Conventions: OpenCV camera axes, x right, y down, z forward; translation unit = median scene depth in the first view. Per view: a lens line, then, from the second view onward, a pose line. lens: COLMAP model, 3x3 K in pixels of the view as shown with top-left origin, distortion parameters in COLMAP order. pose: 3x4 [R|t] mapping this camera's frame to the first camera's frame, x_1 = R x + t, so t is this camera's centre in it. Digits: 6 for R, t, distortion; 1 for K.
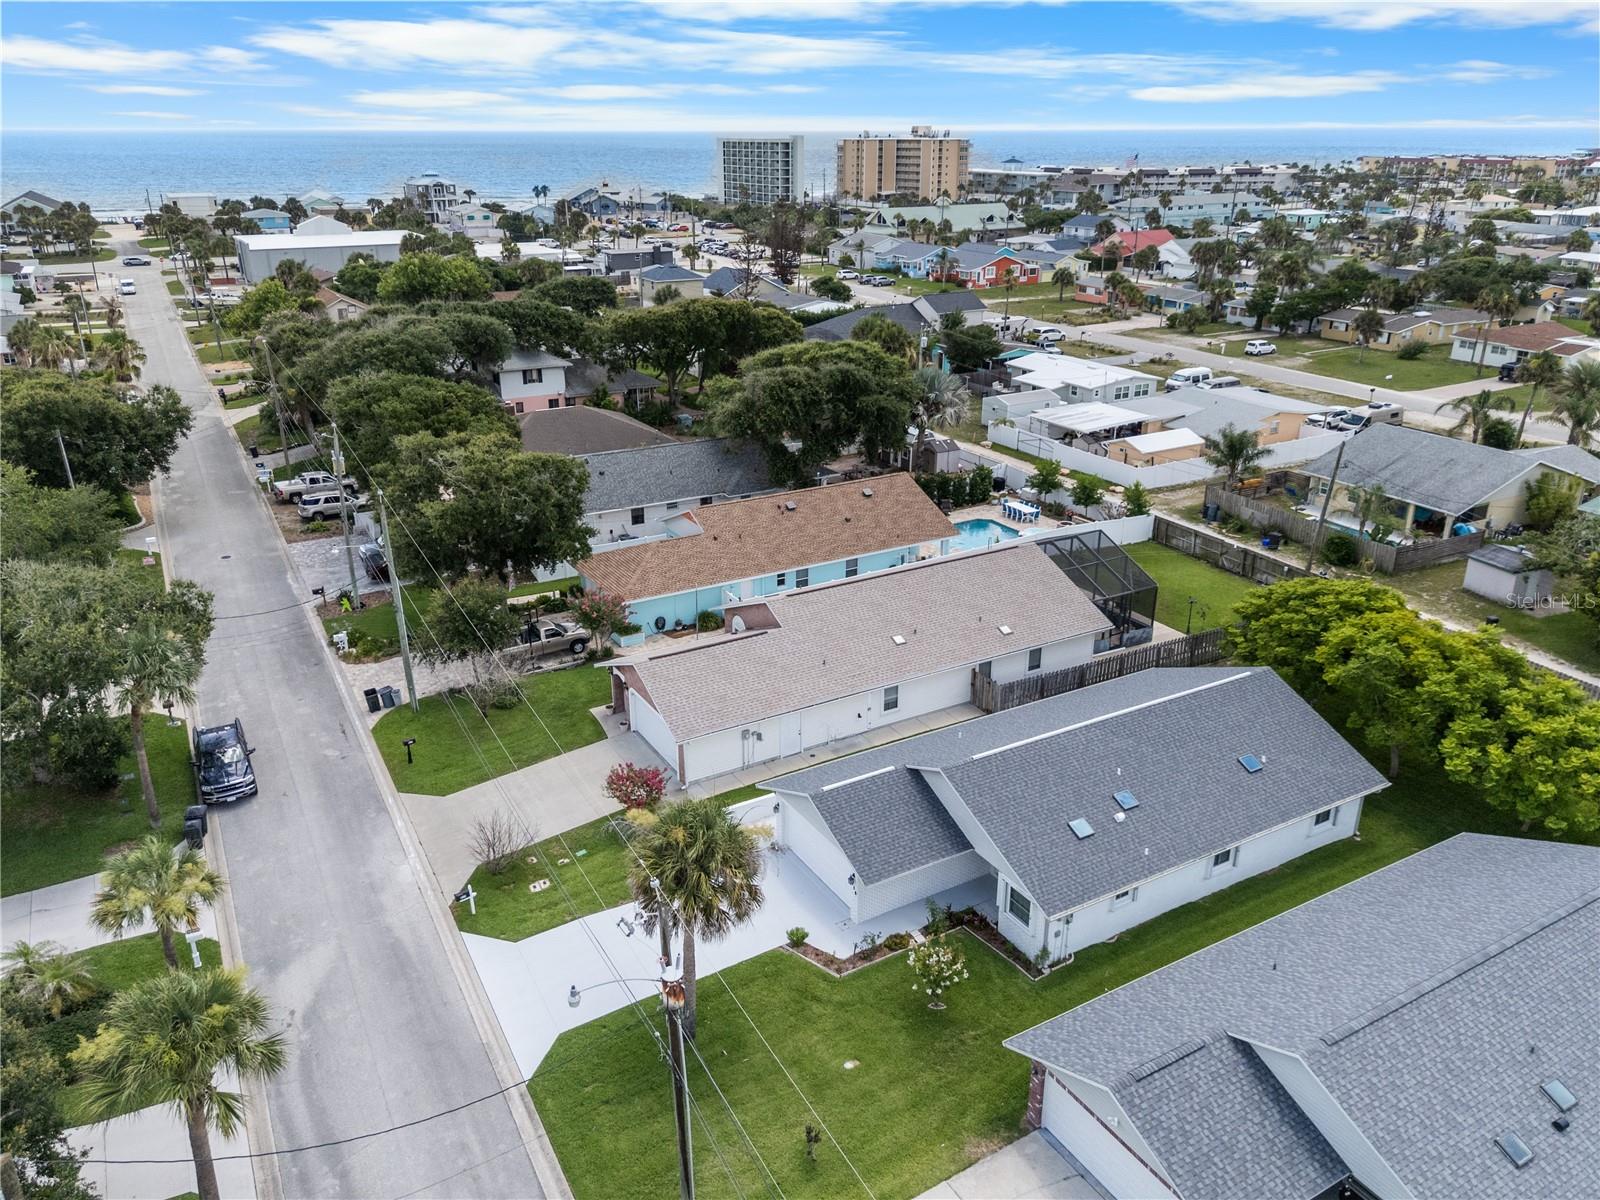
lens RADIAL K [[1185.2, 0, 800.0], [0, 1185.2, 600.0], [0, 0, 1]] dist [0.041807, -0.028307]
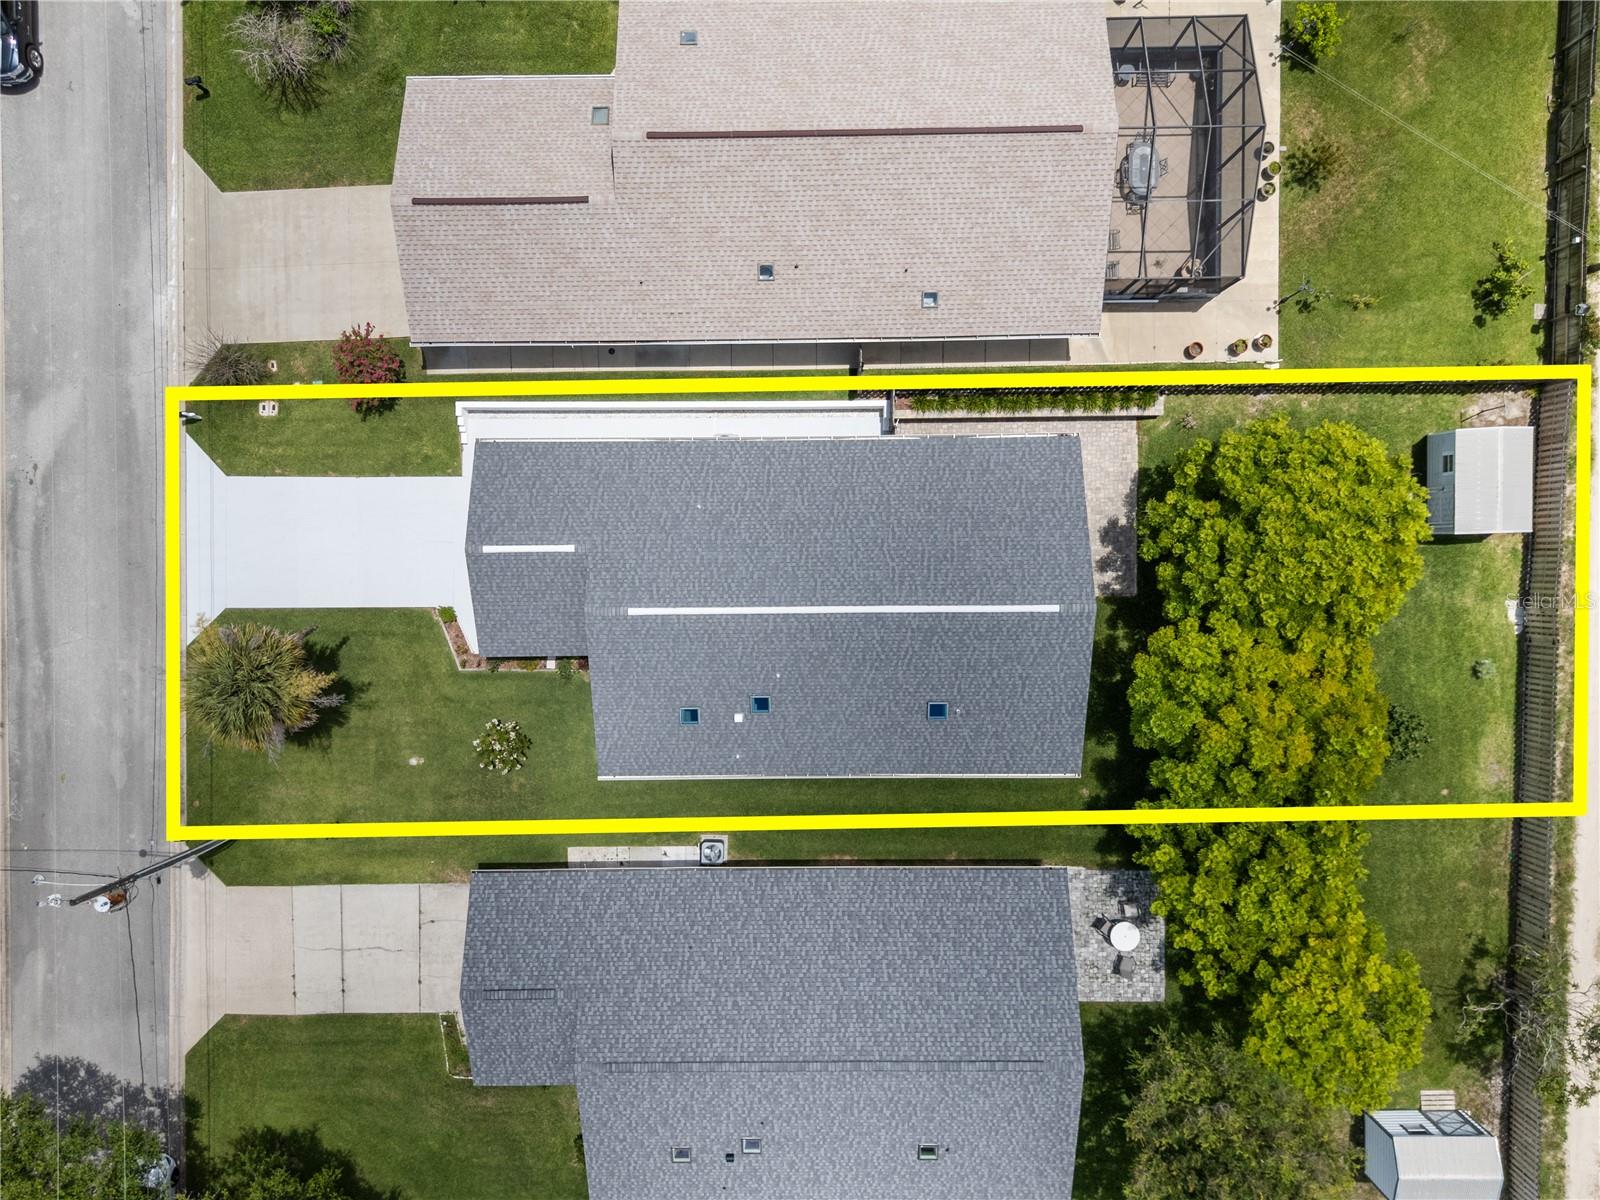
lens RADIAL K [[1135.7, 0, 800.0], [0, 1135.7, 600.0], [0, 0, 1]] dist [0.045009, -0.059206]
pose [[0.866348, 0.498895, 0.023348, 0.127475], [-0.192610, 0.290611, 0.937255, -0.393237], [0.460807, -0.816486, 0.347862, 0.410764]]
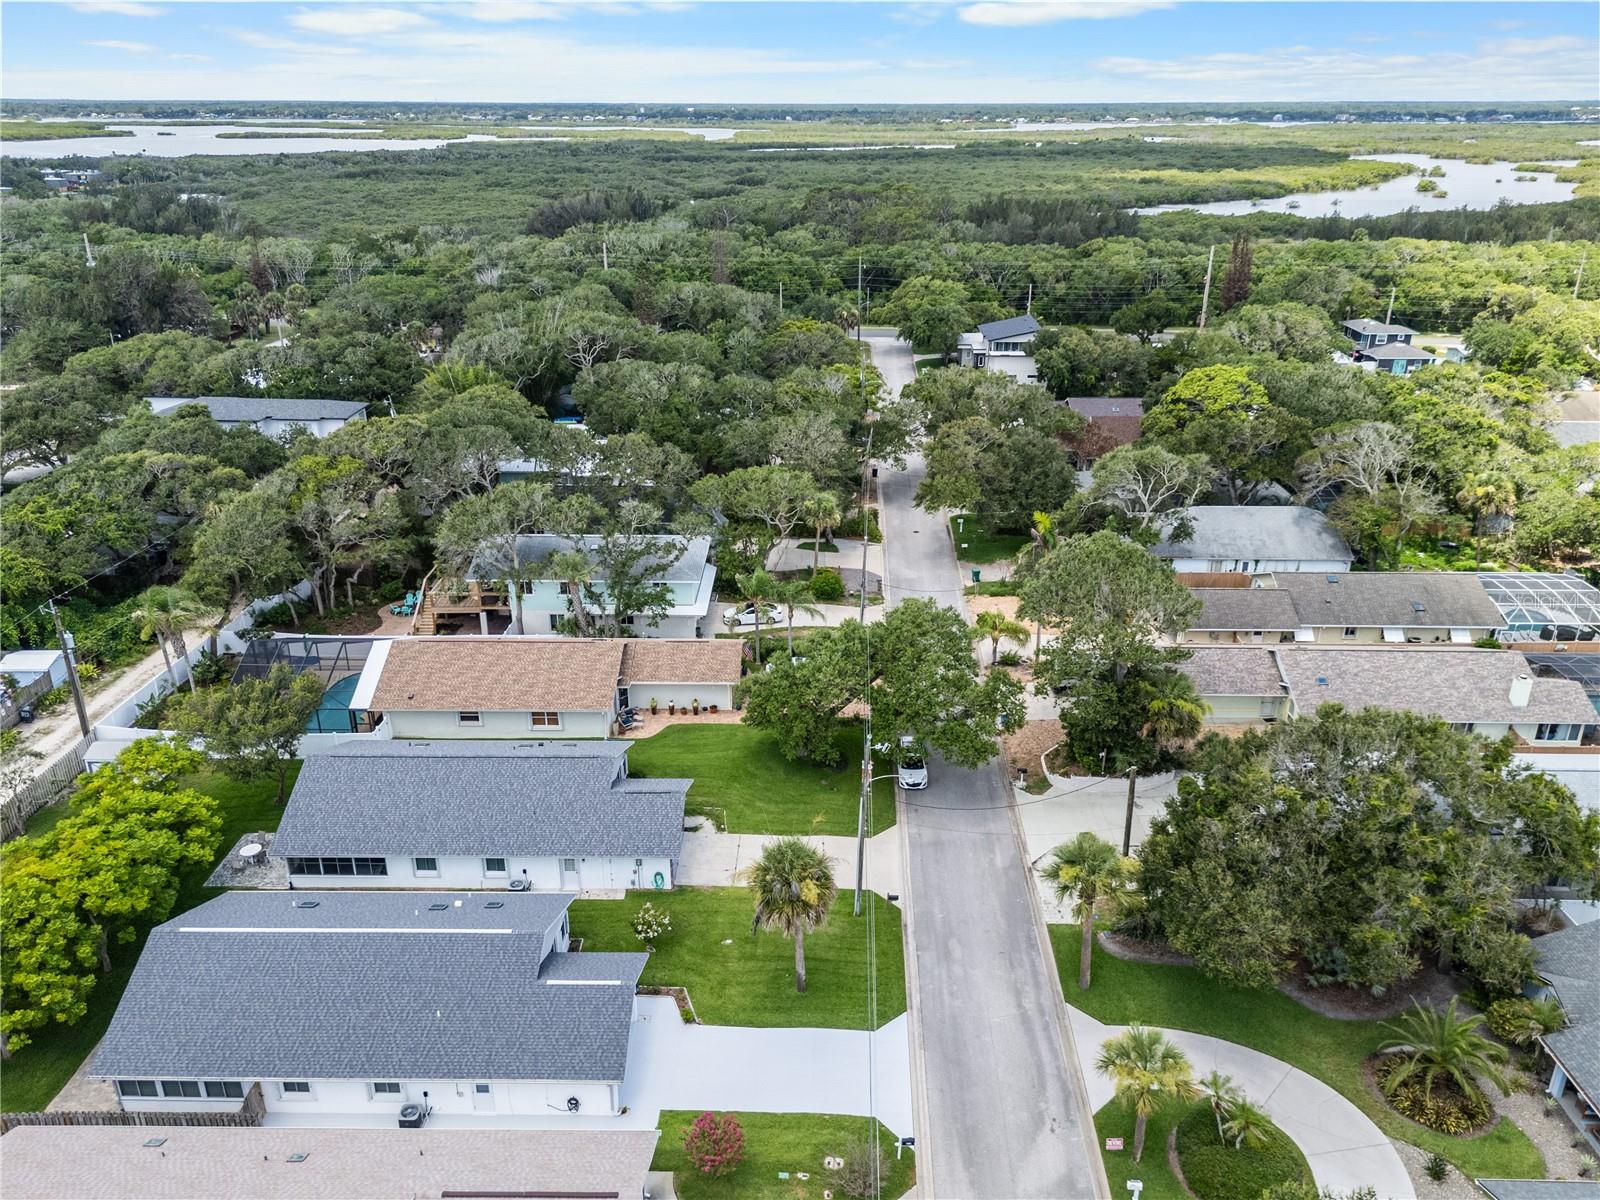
lens RADIAL K [[1185.2, 0, 800.0], [0, 1185.2, 600.0], [0, 0, 1]] dist [0.041807, -0.028307]
pose [[-0.854971, -0.202265, 0.477612, -0.332356], [0.189111, 0.735880, 0.650167, -0.456996], [-0.482972, 0.646195, -0.590906, 0.733060]]
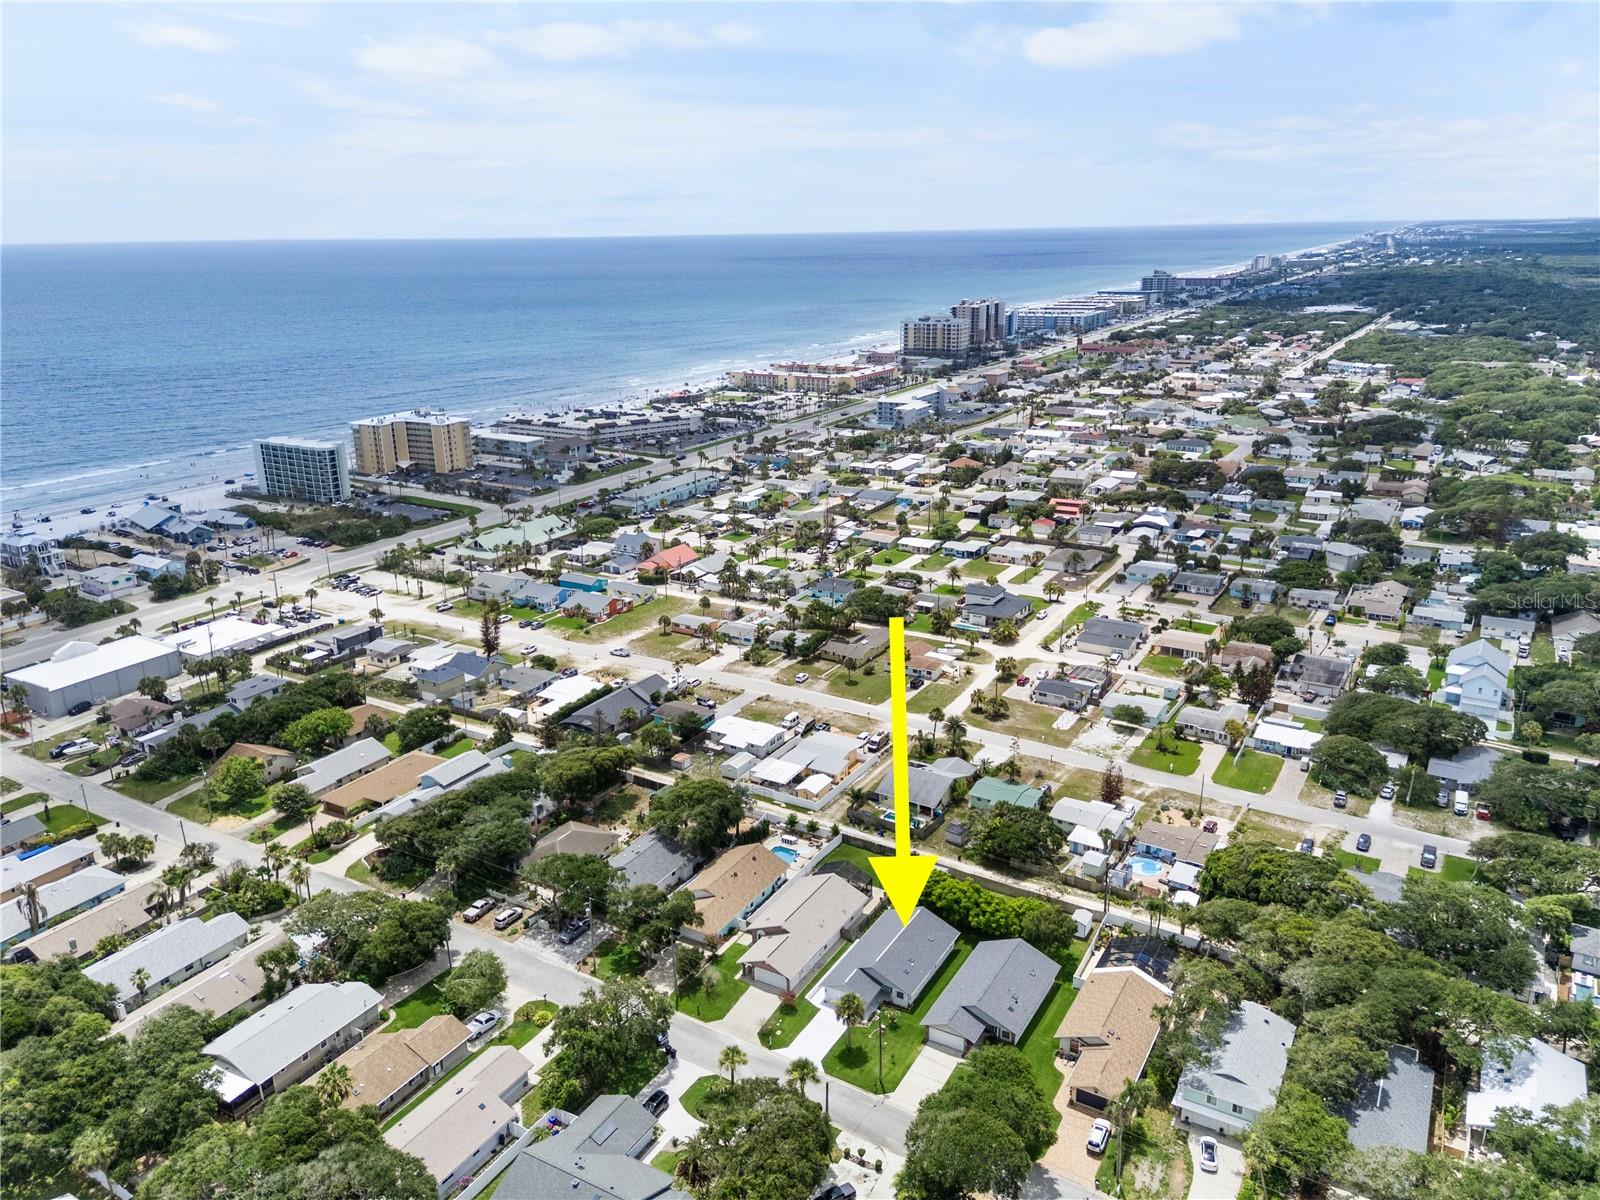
lens RADIAL K [[1172.4, 0, 800.0], [0, 1172.4, 600.0], [0, 0, 1]] dist [0.098010, -0.122310]
pose [[0.869460, -0.161673, 0.466800, -0.898643], [0.197228, 0.979959, -0.027955, -0.513082], [-0.452925, 0.116372, 0.883921, -1.298559]]
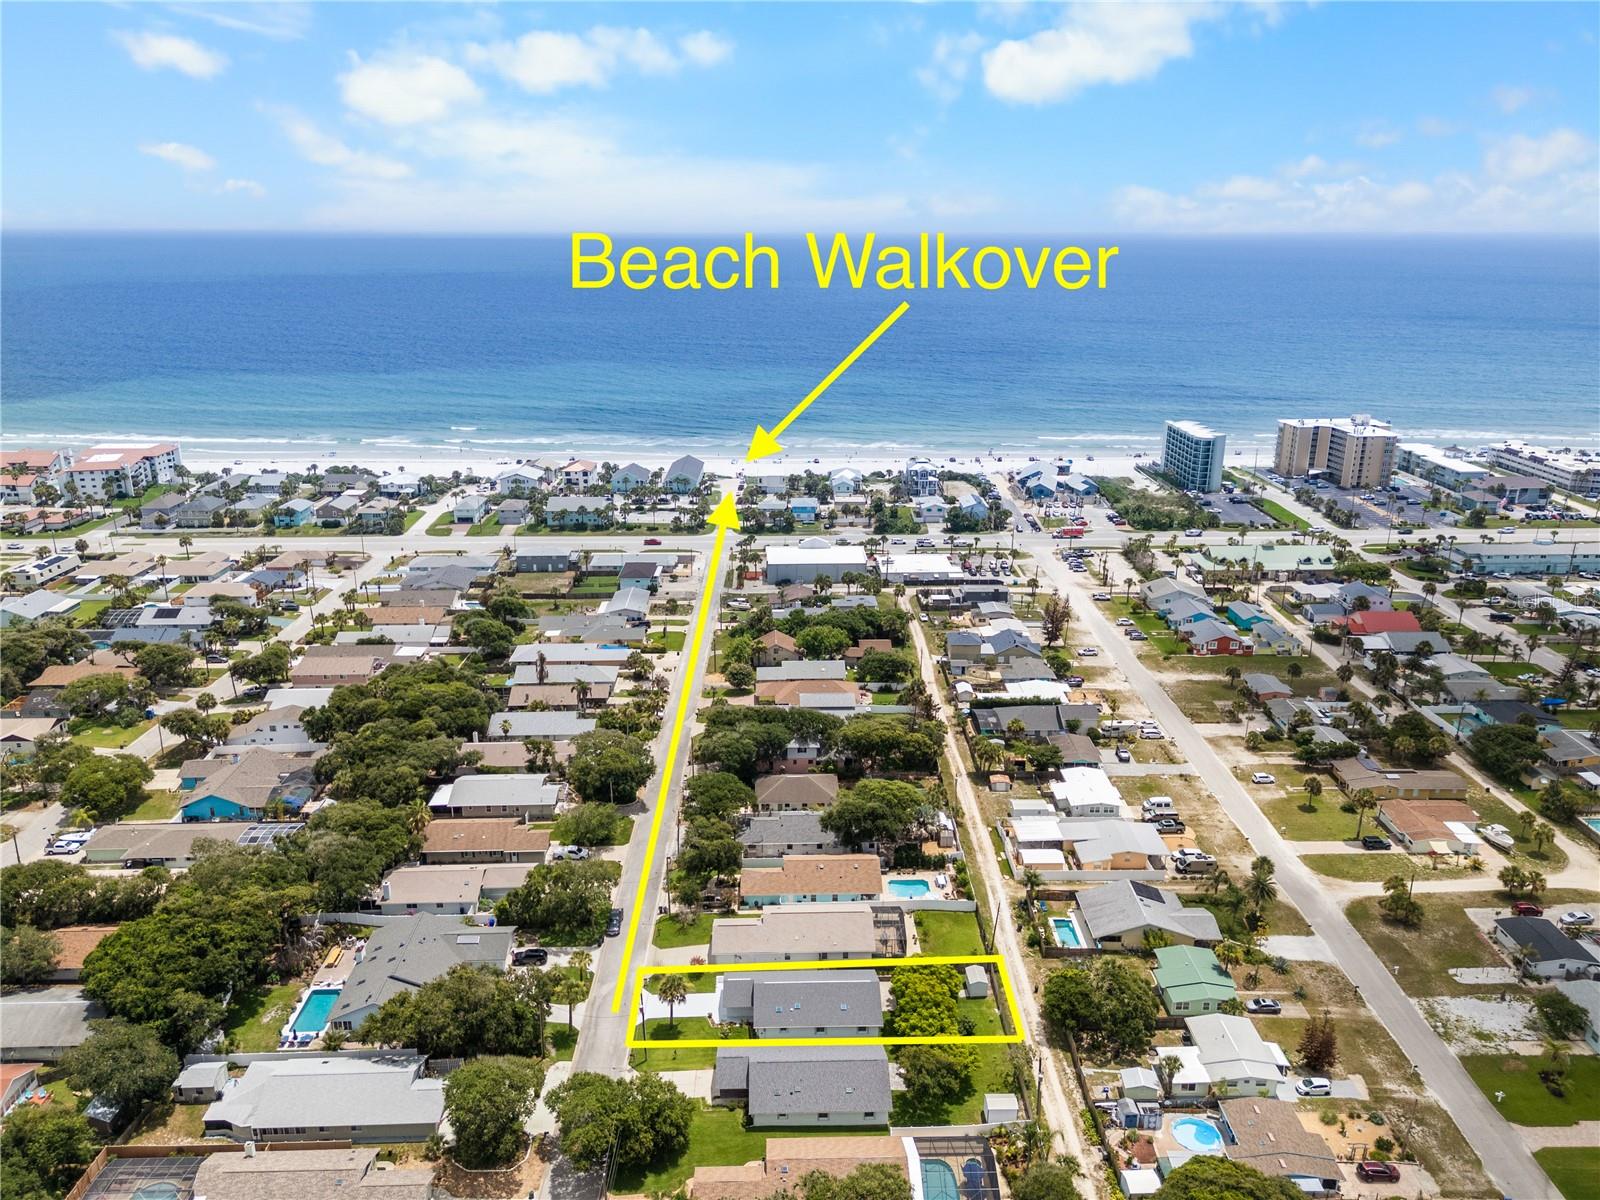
lens RADIAL K [[1172.4, 0, 800.0], [0, 1172.4, 600.0], [0, 0, 1]] dist [0.098010, -0.122310]
pose [[0.880084, 0.146258, -0.451730, 0.947448], [-0.179073, 0.983363, -0.030493, -0.518789], [0.439755, 0.107729, 0.891633, -1.304042]]
